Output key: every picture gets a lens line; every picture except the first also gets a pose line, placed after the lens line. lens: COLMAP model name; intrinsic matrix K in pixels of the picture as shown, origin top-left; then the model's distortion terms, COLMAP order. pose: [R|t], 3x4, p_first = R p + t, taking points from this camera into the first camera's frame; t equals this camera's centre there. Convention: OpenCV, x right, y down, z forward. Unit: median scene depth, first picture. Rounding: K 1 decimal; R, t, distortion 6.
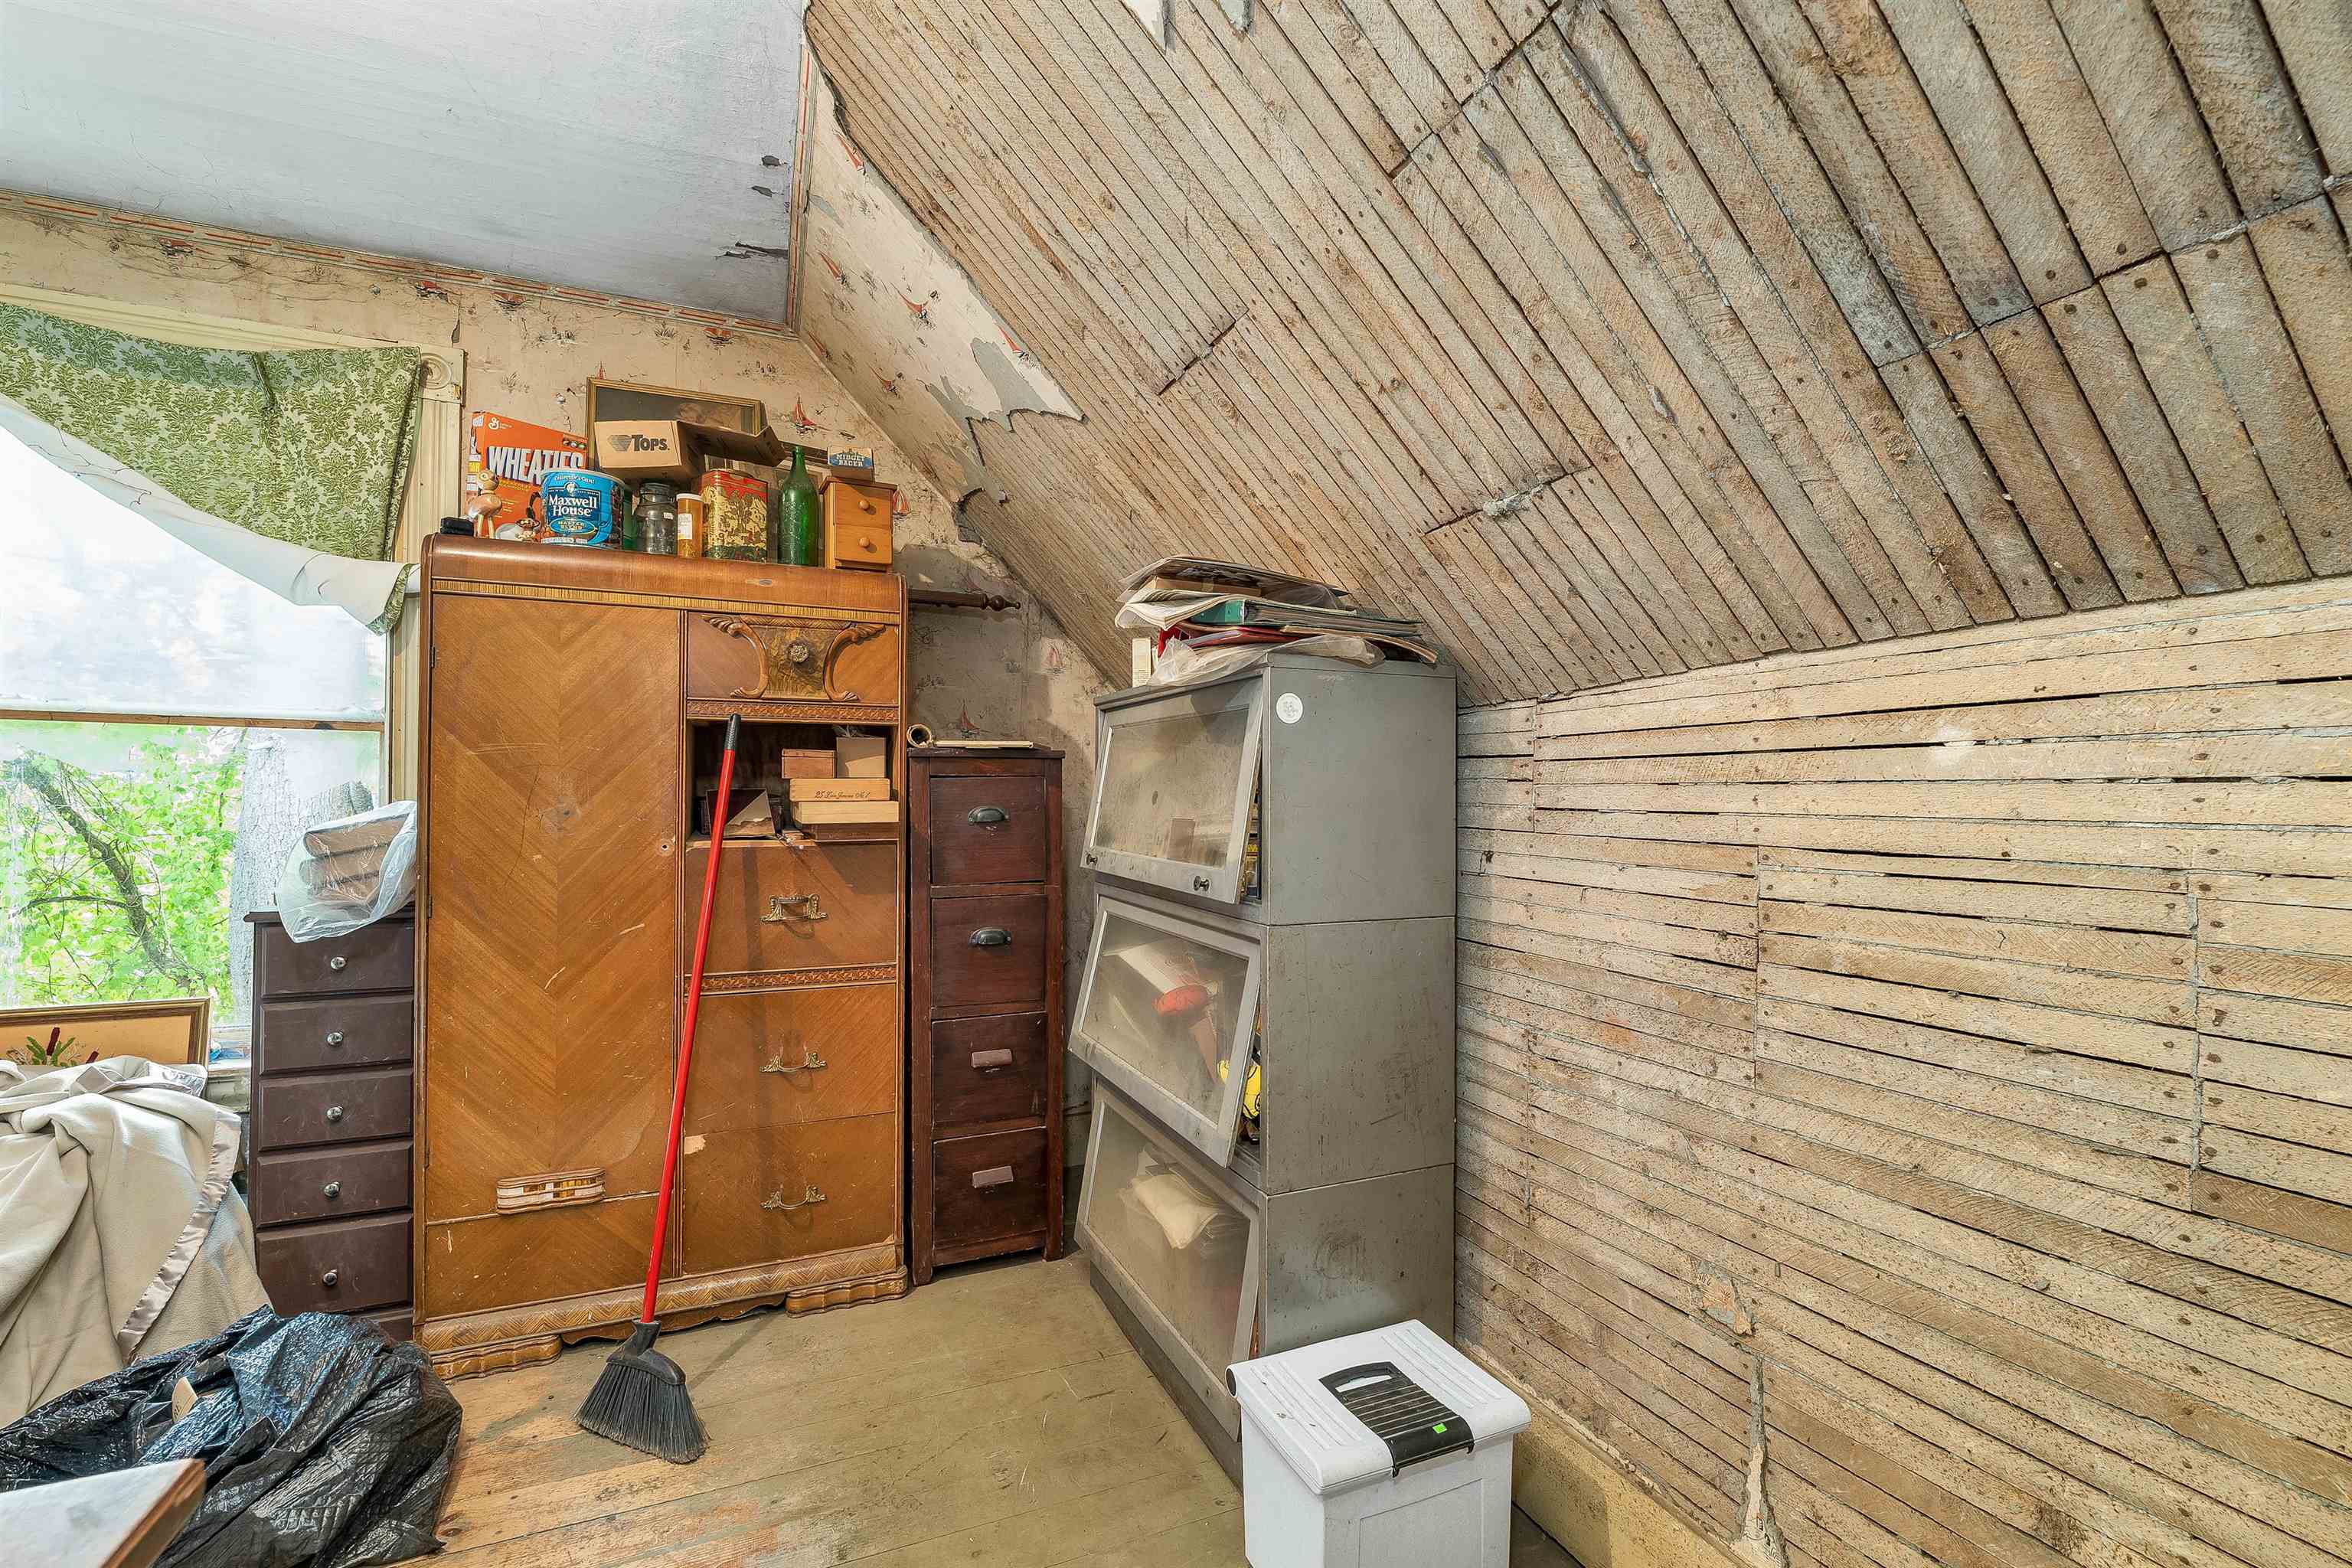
lens RADIAL K [[1002.2, 0, 1169.5], [0, 1002.2, 784.2], [0, 0, 1]] dist [-0.002905, 0.000511]
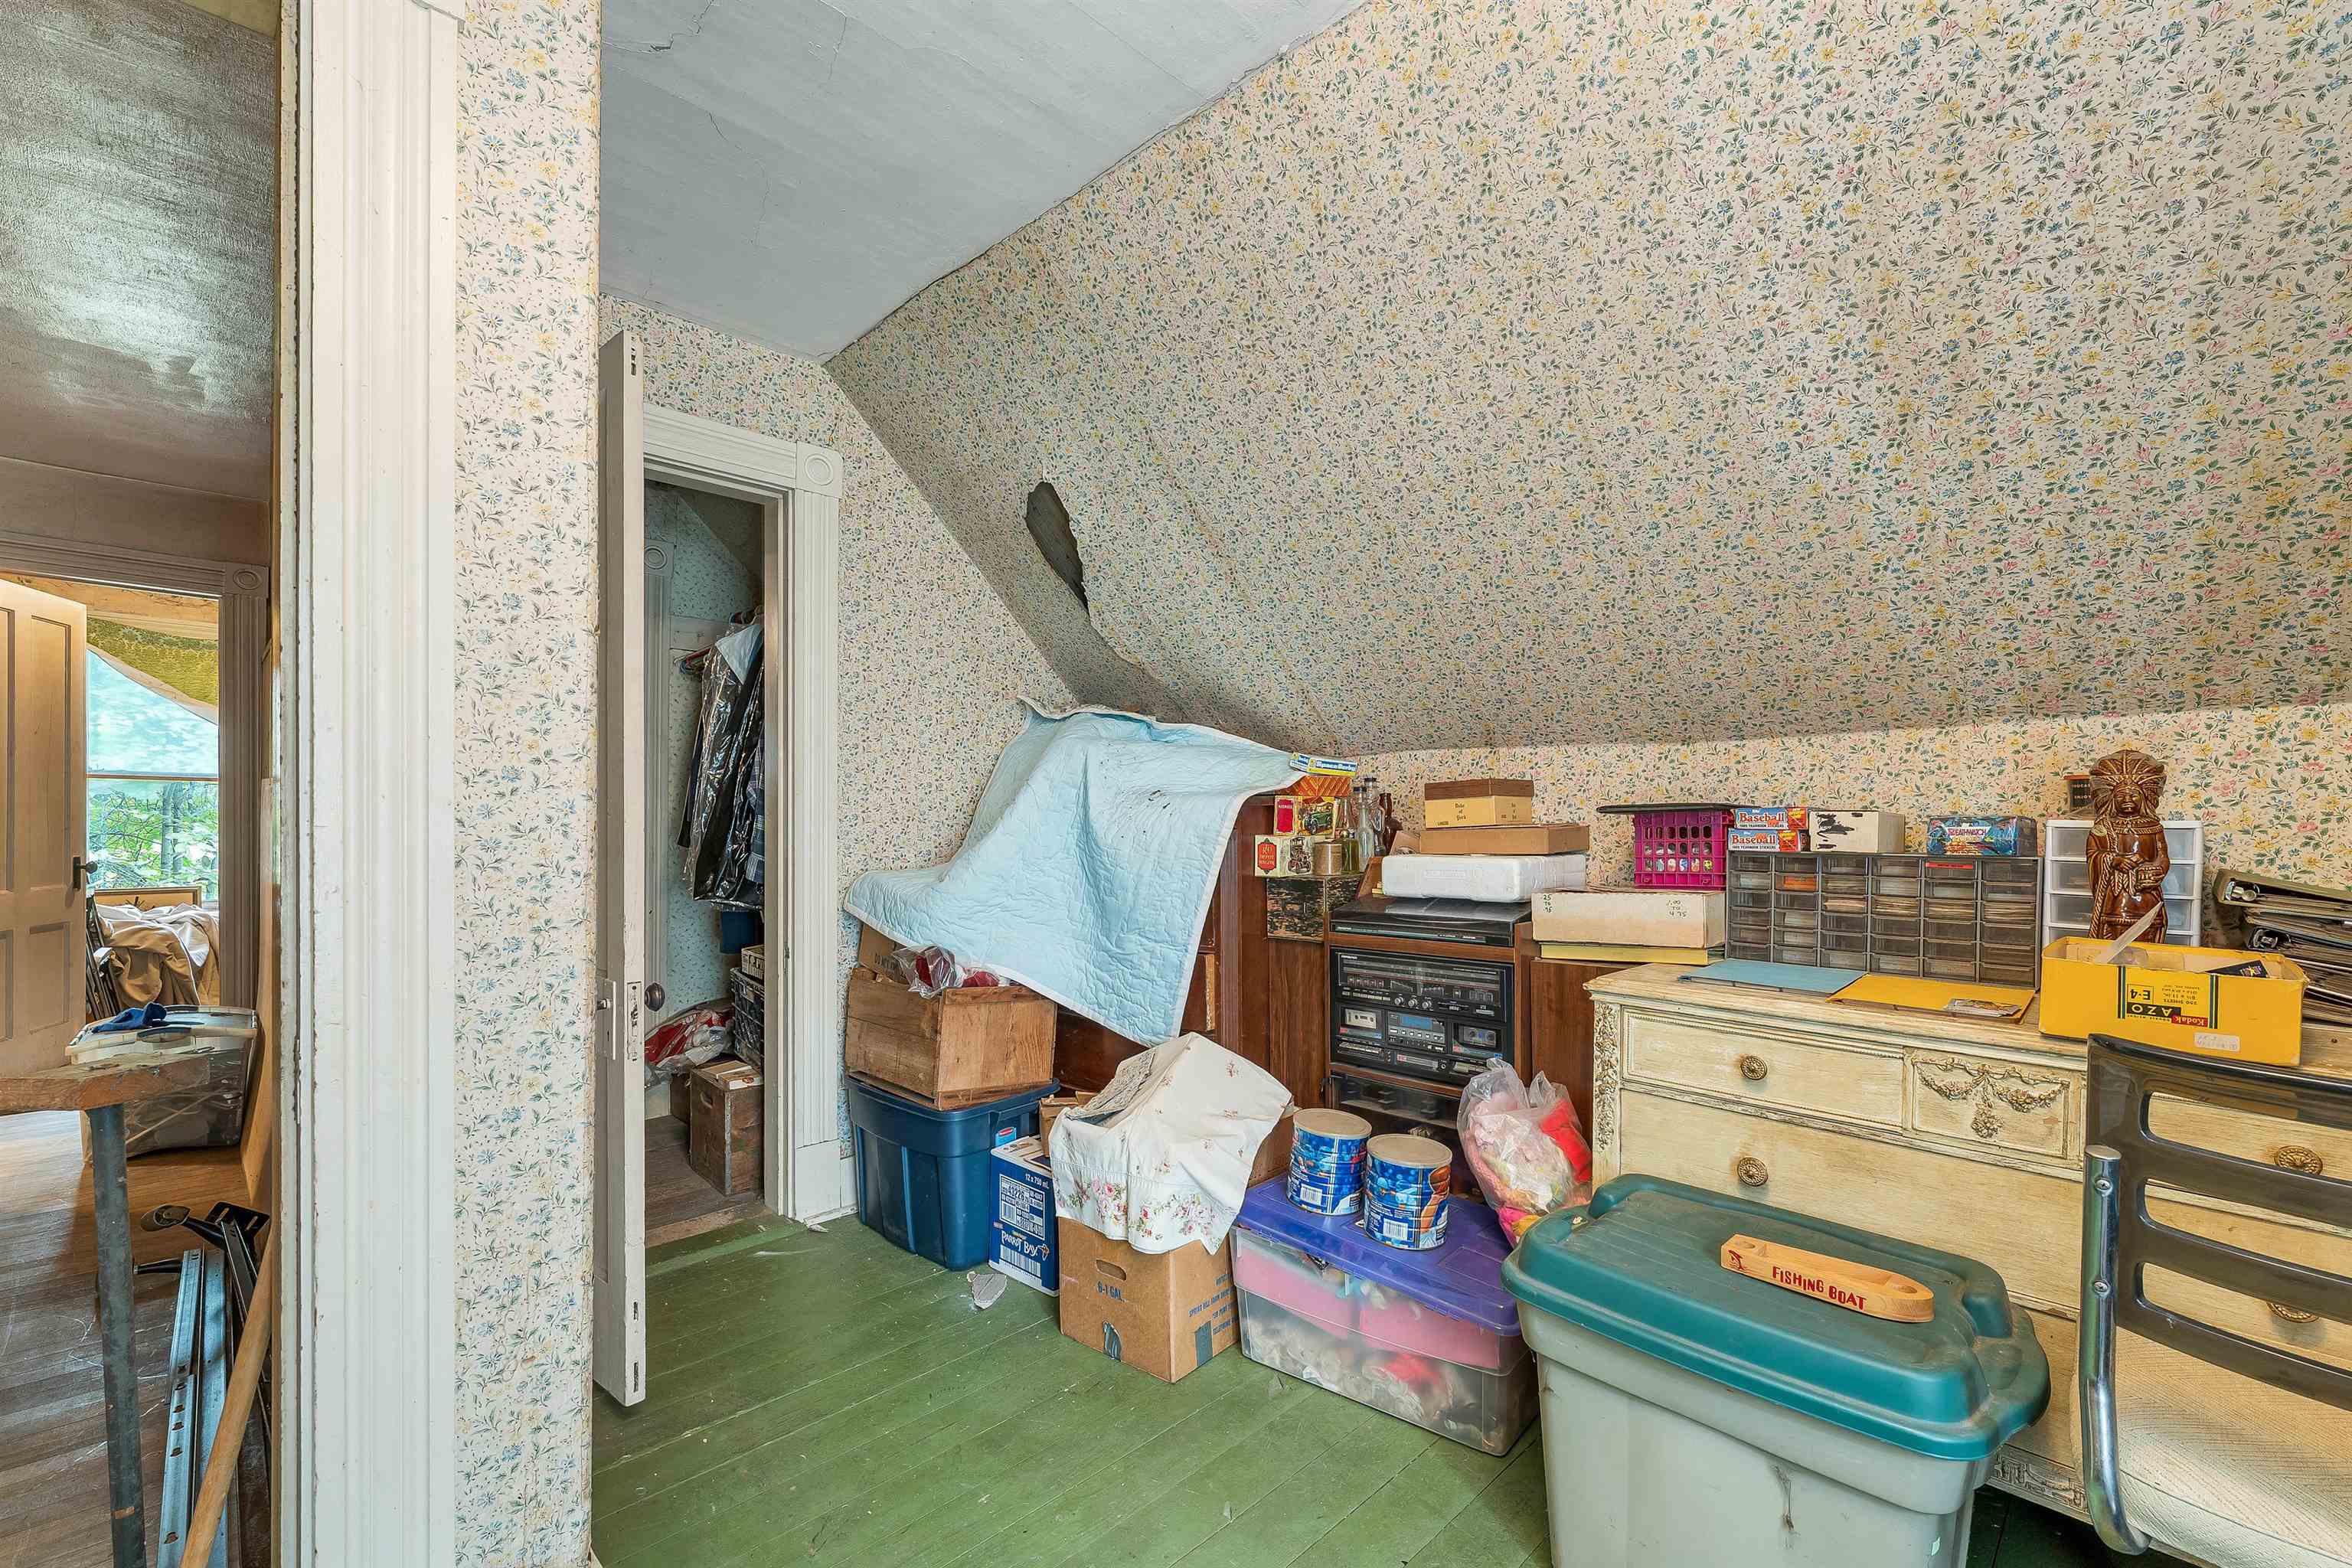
lens RADIAL K [[979.1, 0, 1165.9], [0, 979.1, 790.3], [0, 0, 1]] dist [-0.001723, -0.000568]
pose [[0.920558, -0.016993, 0.390236, 0.383619], [0.012937, 0.999832, 0.013021, -0.033931], [-0.390392, -0.006938, 0.920623, -2.451306]]
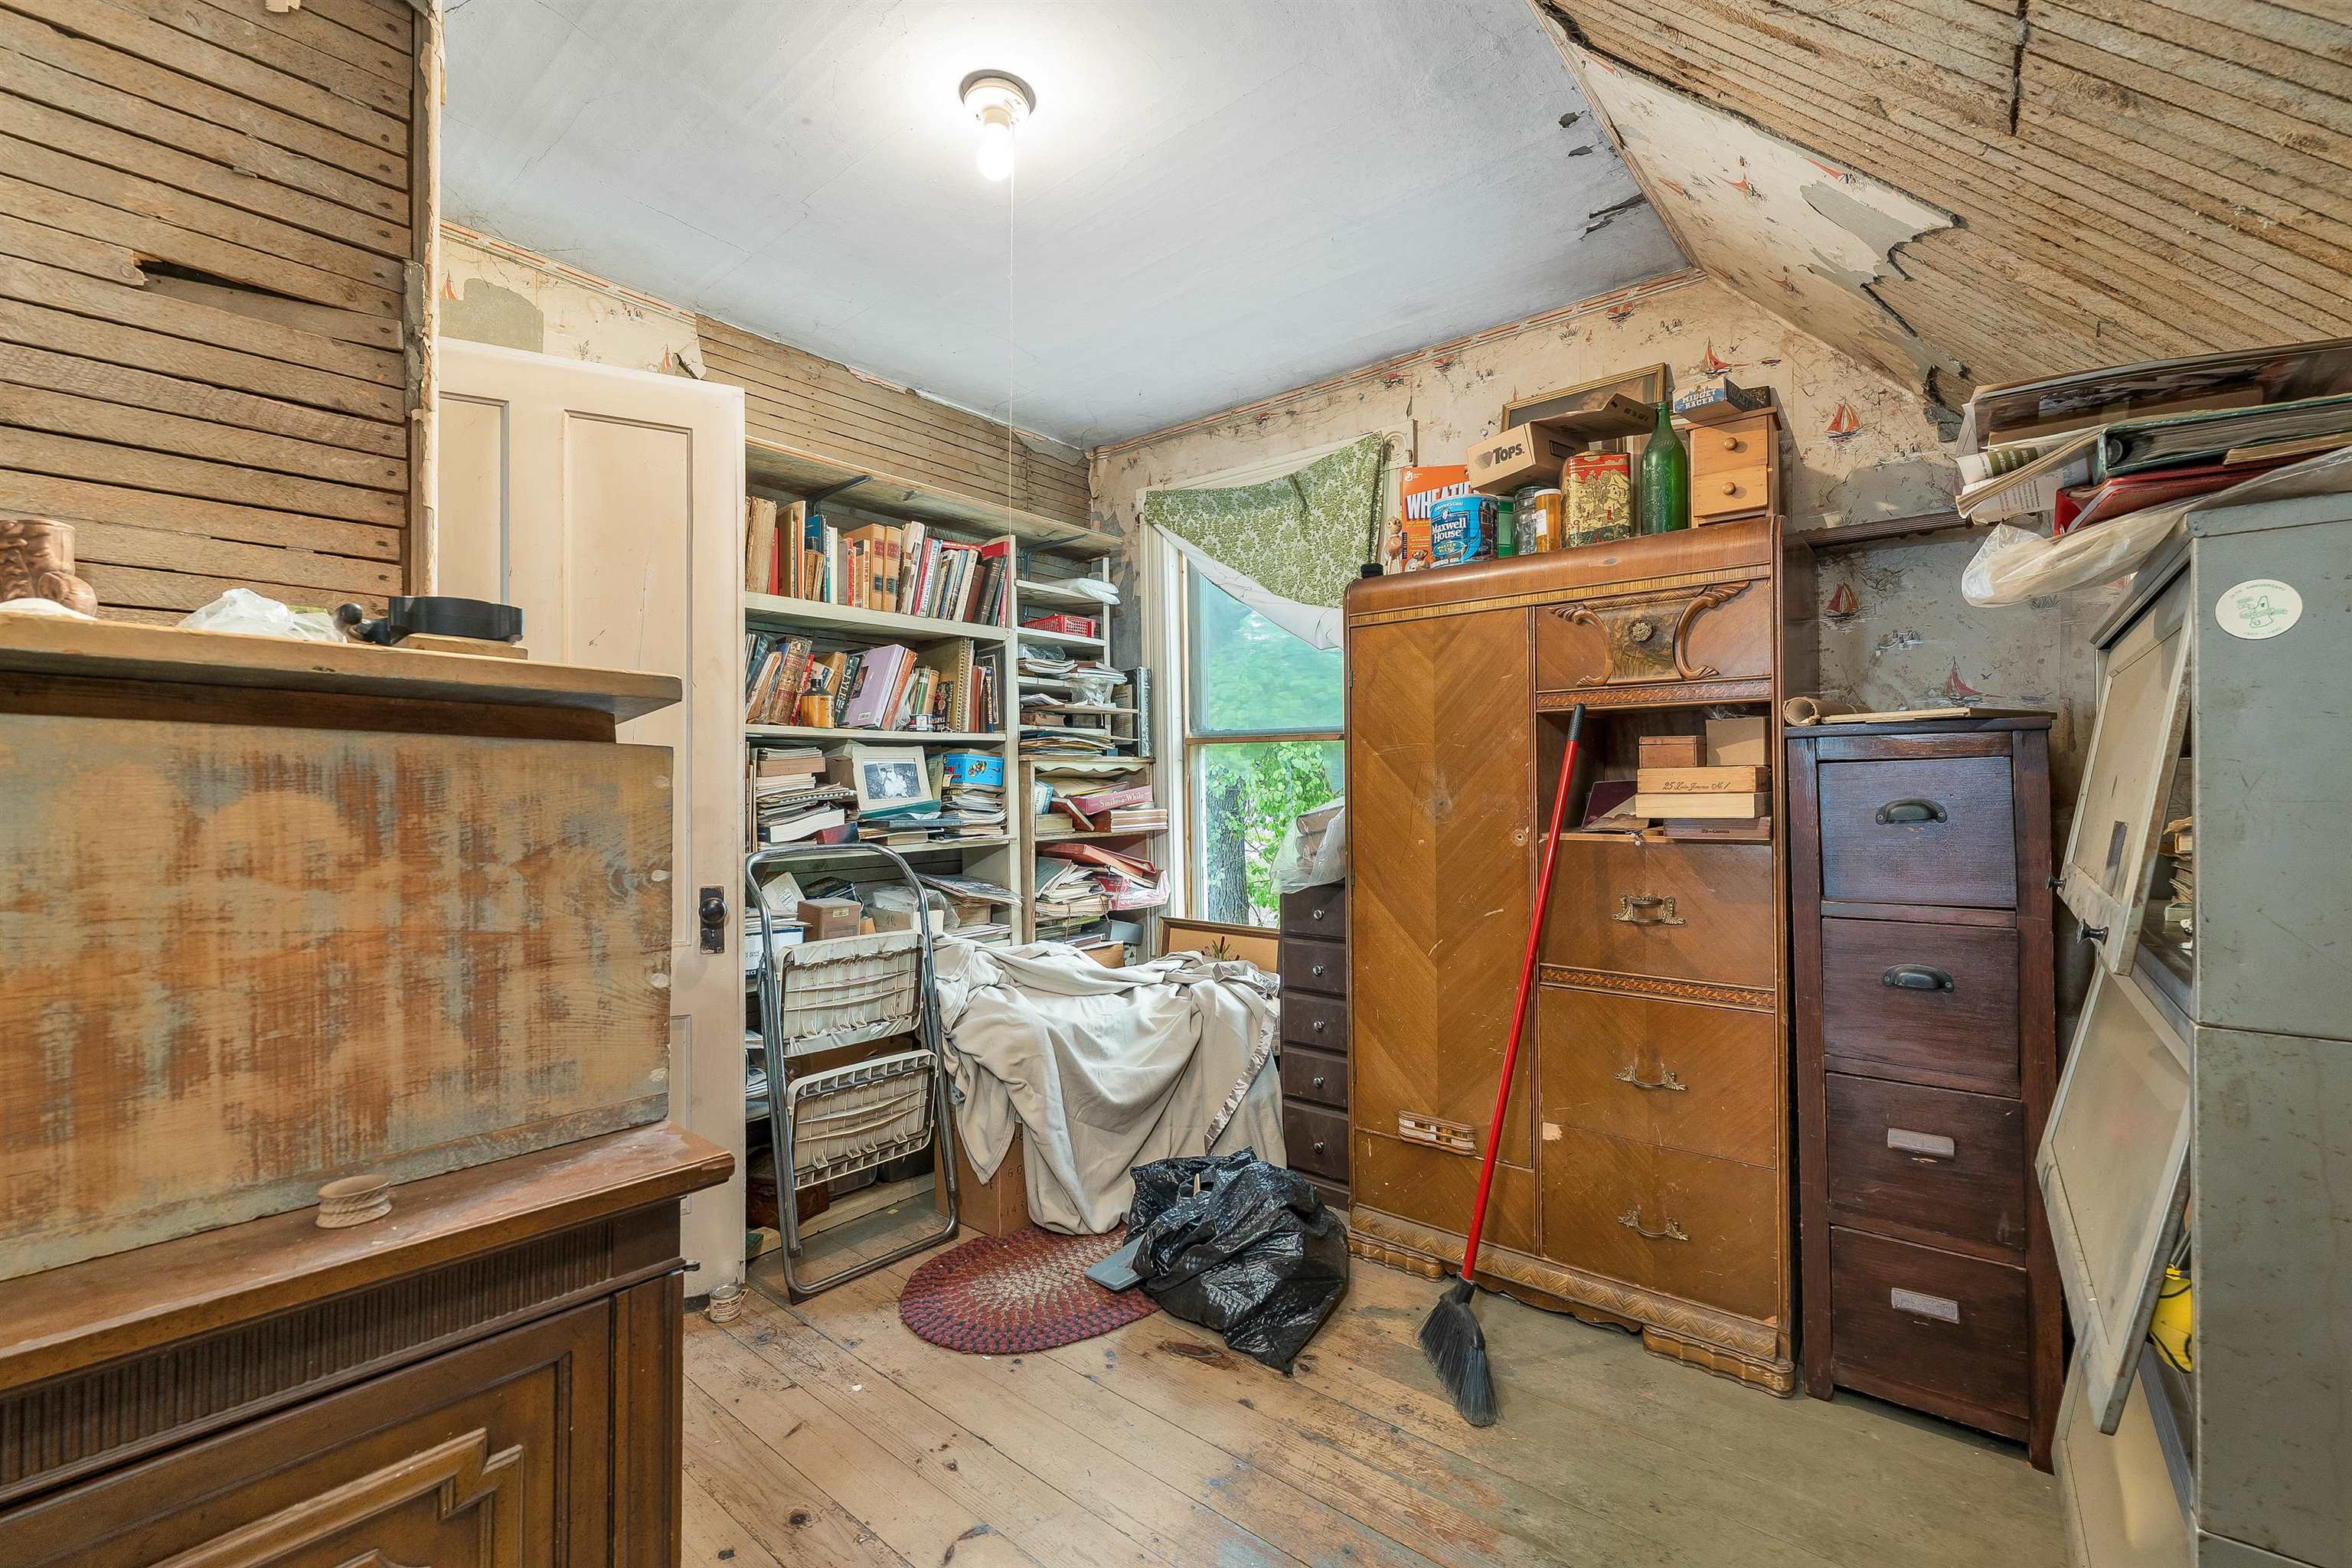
lens RADIAL K [[979.1, 0, 1165.9], [0, 979.1, 790.3], [0, 0, 1]] dist [-0.001723, -0.000568]
pose [[0.463862, -0.004511, -0.885896, 0.228231], [0.016336, 0.999861, 0.003463, 0.004487], [0.885757, -0.016079, 0.463871, 0.206240]]
